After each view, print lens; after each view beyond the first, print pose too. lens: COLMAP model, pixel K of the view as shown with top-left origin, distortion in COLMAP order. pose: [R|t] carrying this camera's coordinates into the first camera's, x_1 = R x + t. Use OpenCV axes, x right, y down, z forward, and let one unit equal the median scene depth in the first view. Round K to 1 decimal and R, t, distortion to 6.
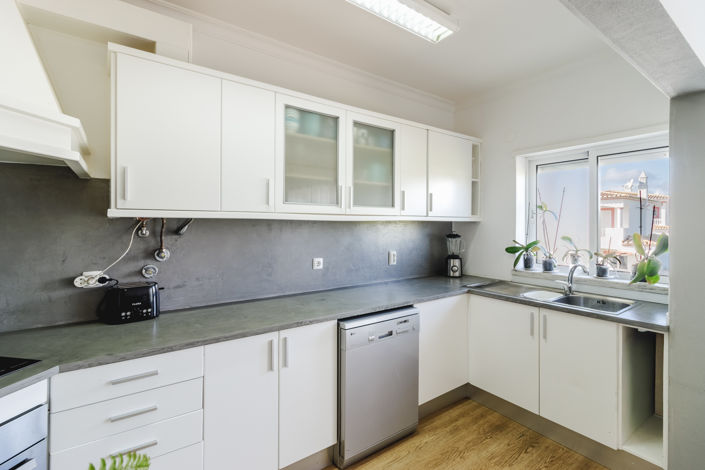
lens RADIAL K [[324.4, 0, 349.7], [0, 324.4, 224.1], [0, 0, 1]] dist [0.000094, -0.000018]
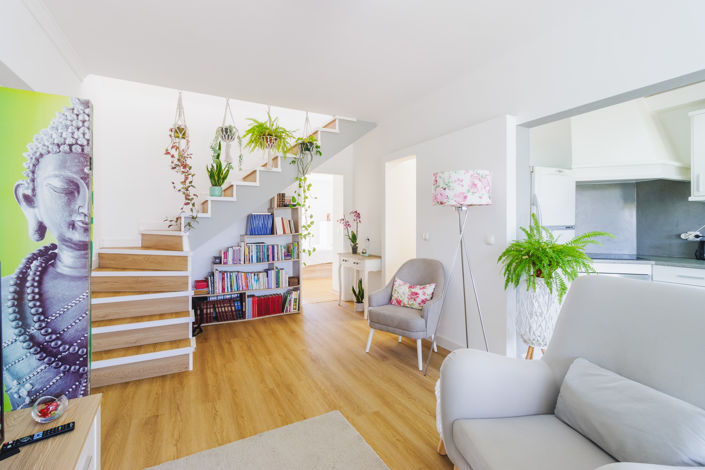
lens RADIAL K [[324.4, 0, 349.7], [0, 324.4, 224.1], [0, 0, 1]] dist [0.000094, -0.000018]
pose [[-0.146242, -0.001483, -0.989248, 1.001780], [0.001282, 0.999998, -0.001689, 0.078604], [0.989248, -0.001515, -0.146240, -0.500418]]
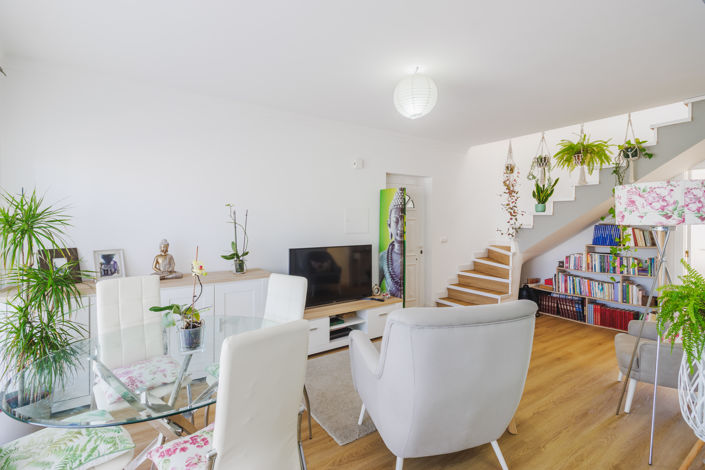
lens RADIAL K [[325.9, 0, 349.6], [0, 325.9, 226.0], [0, 0, 1]] dist [0.001046, 0.000068]
pose [[-0.999444, -0.008231, 0.032298, 0.628451], [-0.007772, 0.999868, 0.014298, 0.005806], [-0.032411, 0.014039, -0.999376, 0.711608]]
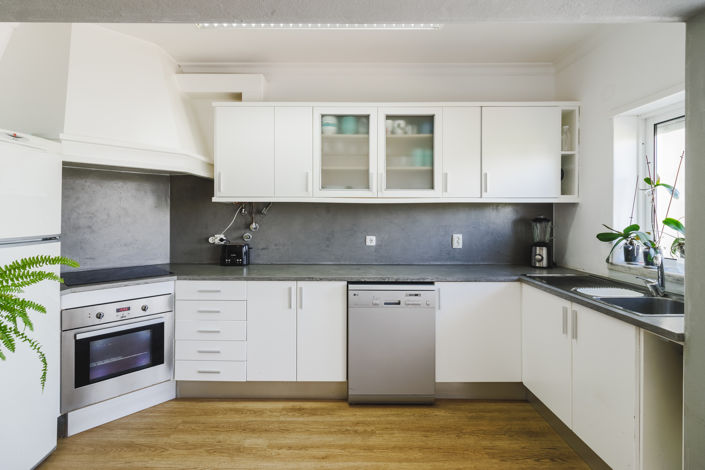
lens RADIAL K [[335.7, 0, 347.2], [0, 335.7, 215.1], [0, 0, 1]] dist [-0.000821, -0.000087]
pose [[0.815770, -0.001311, -0.578374, 0.595967], [0.000618, 0.999999, -0.001395, 0.034730], [0.578376, 0.000780, 0.815770, -0.037803]]
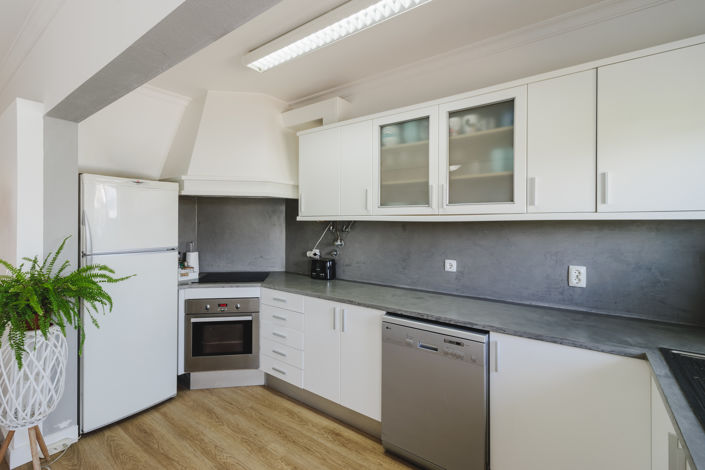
lens RADIAL K [[325.9, 0, 349.6], [0, 325.9, 226.0], [0, 0, 1]] dist [0.001046, 0.000068]
pose [[0.309056, 0.003703, -0.951037, 0.822900], [-0.003882, 0.999989, 0.002632, 0.002251], [0.951036, 0.002879, 0.309067, 0.460945]]
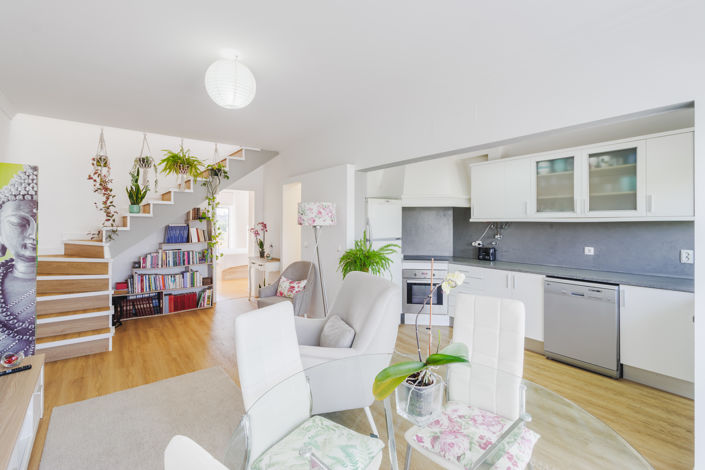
lens RADIAL K [[324.4, 0, 349.7], [0, 324.4, 224.1], [0, 0, 1]] dist [0.000094, -0.000018]
pose [[0.023724, -0.001986, -0.999717, 1.506605], [-0.001869, 0.999996, -0.002031, 0.006294], [0.999717, 0.001917, 0.023720, -0.131799]]
